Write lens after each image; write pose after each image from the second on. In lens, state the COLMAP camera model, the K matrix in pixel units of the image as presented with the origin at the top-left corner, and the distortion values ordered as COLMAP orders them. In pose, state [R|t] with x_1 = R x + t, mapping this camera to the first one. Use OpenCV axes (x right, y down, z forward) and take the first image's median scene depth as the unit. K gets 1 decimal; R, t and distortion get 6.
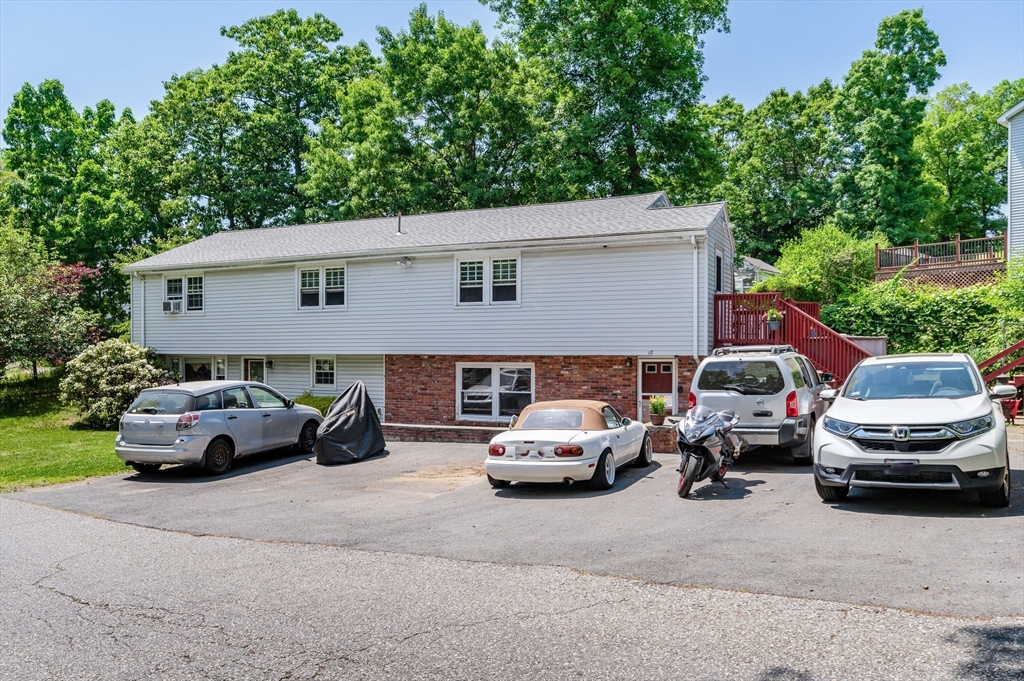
lens RADIAL K [[756.1, 0, 508.4], [0, 756.1, 356.6], [0, 0, 1]] dist [0.030070, -0.081523]
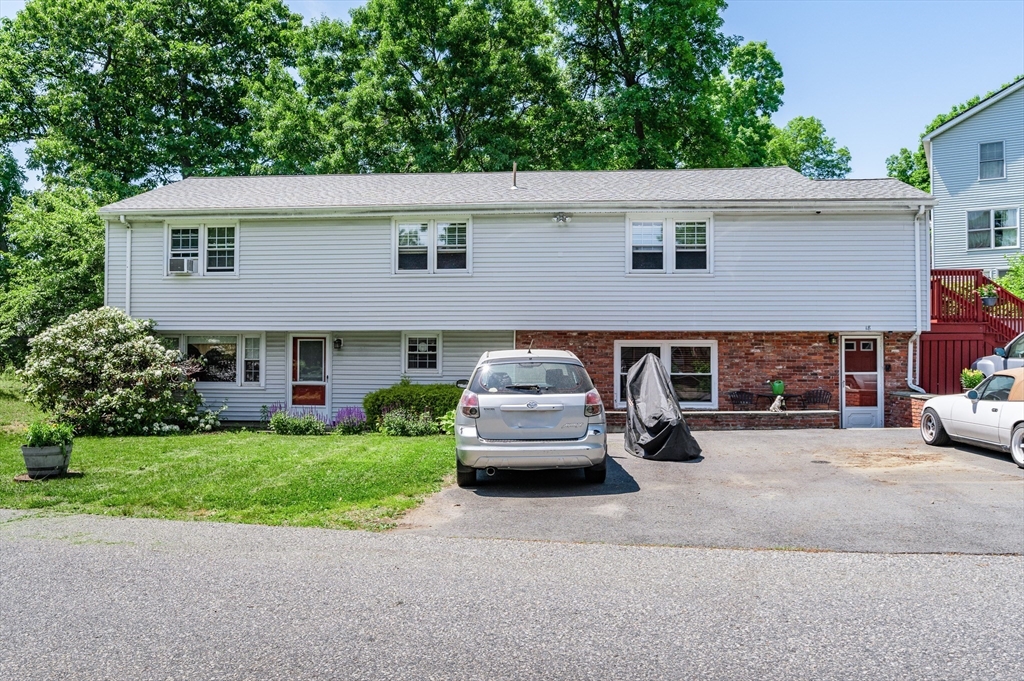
lens RADIAL K [[747.2, 0, 512.0], [0, 747.2, 340.5], [0, 0, 1]] dist [-0.011577, -0.000453]
pose [[0.936363, 0.010248, 0.350884, -0.428971], [-0.001103, 0.999655, -0.026253, 0.027366], [-0.351032, 0.024195, 0.936051, 0.229715]]
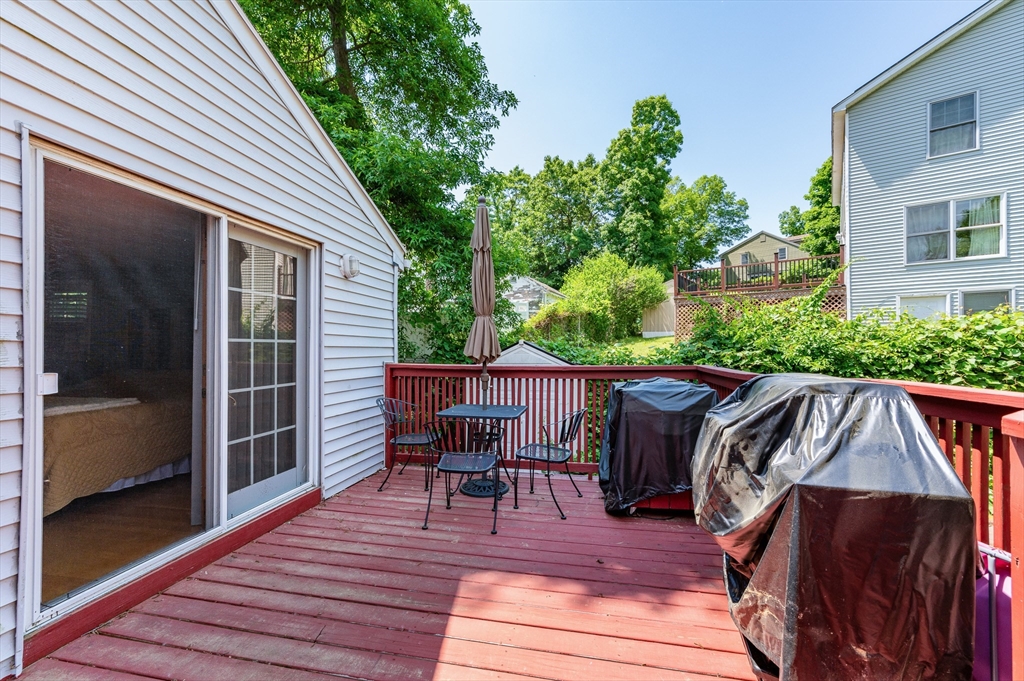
lens RADIAL K [[418.6, 0, 511.2], [0, 418.6, 347.8], [0, 0, 1]] dist [-0.000759, 0.000595]
pose [[0.967582, 0.005878, 0.252487, 0.274071], [-0.002218, 0.999888, -0.014778, -0.069256], [-0.252546, 0.013739, 0.967487, 0.877053]]
